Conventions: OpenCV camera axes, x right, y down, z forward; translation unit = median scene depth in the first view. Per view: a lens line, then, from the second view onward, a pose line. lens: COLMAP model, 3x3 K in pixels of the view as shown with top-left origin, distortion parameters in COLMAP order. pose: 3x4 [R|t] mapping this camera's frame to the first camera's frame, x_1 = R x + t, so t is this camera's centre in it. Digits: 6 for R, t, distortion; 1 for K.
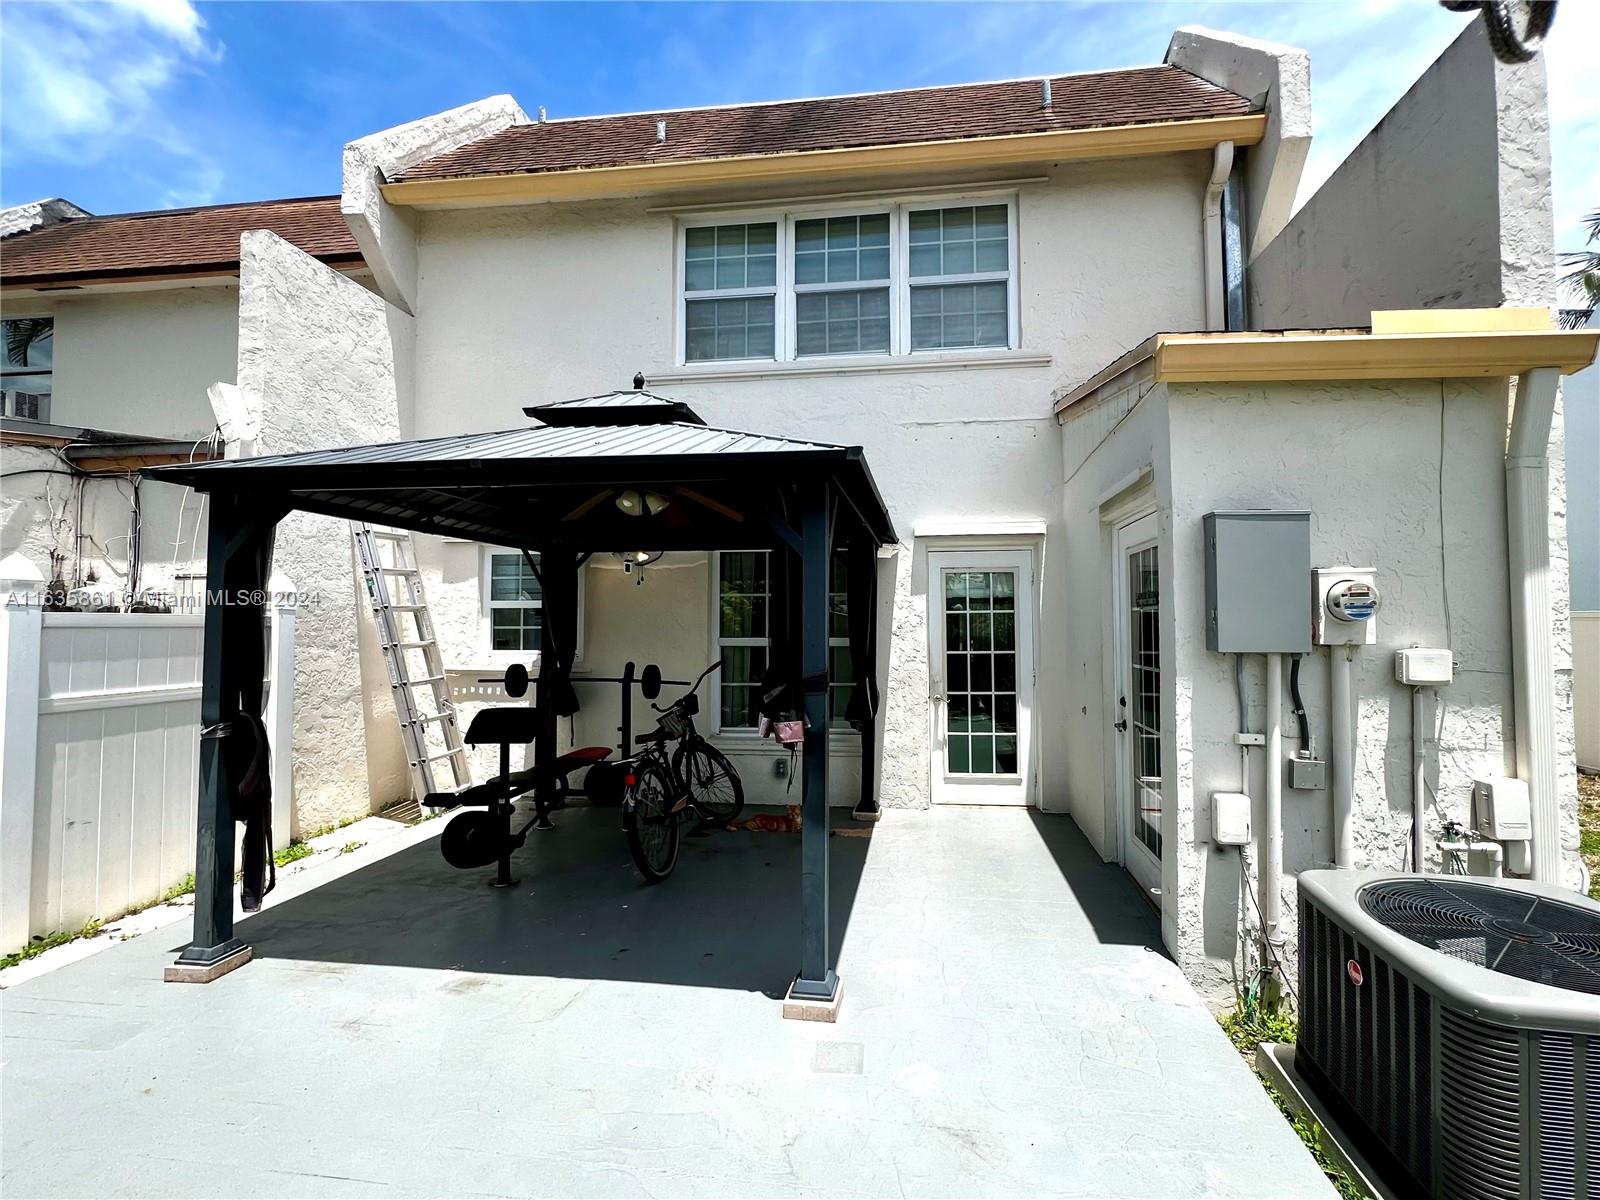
lens RADIAL K [[692.4, 0, 800.0], [0, 692.4, 597.8], [0, 0, 1]] dist [-0.004897, 0.000492]
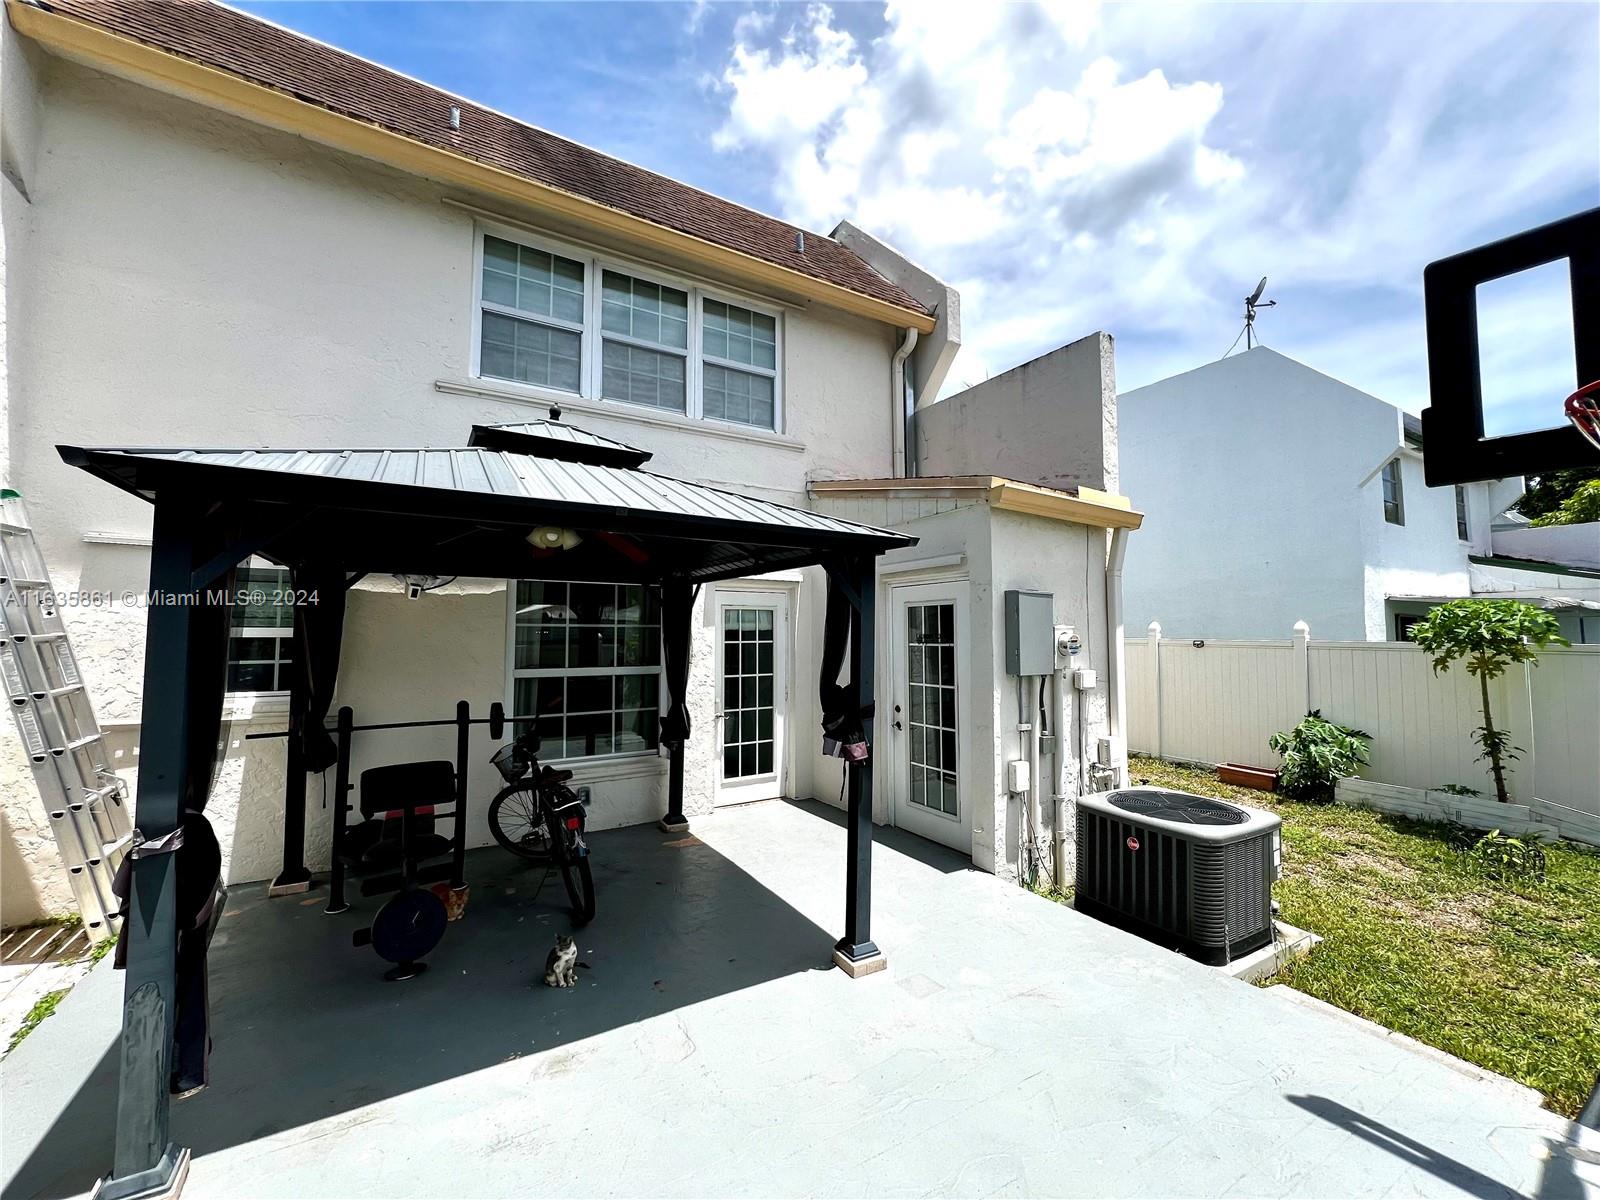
lens RADIAL K [[644.9, 0, 798.8], [0, 644.9, 602.1], [0, 0, 1]] dist [-0.006244, 0.000317]
pose [[0.785868, 0.035897, 0.617351, -0.380969], [-0.023308, 0.999324, -0.028437, -0.020323], [-0.617954, 0.007958, 0.786174, 0.057306]]
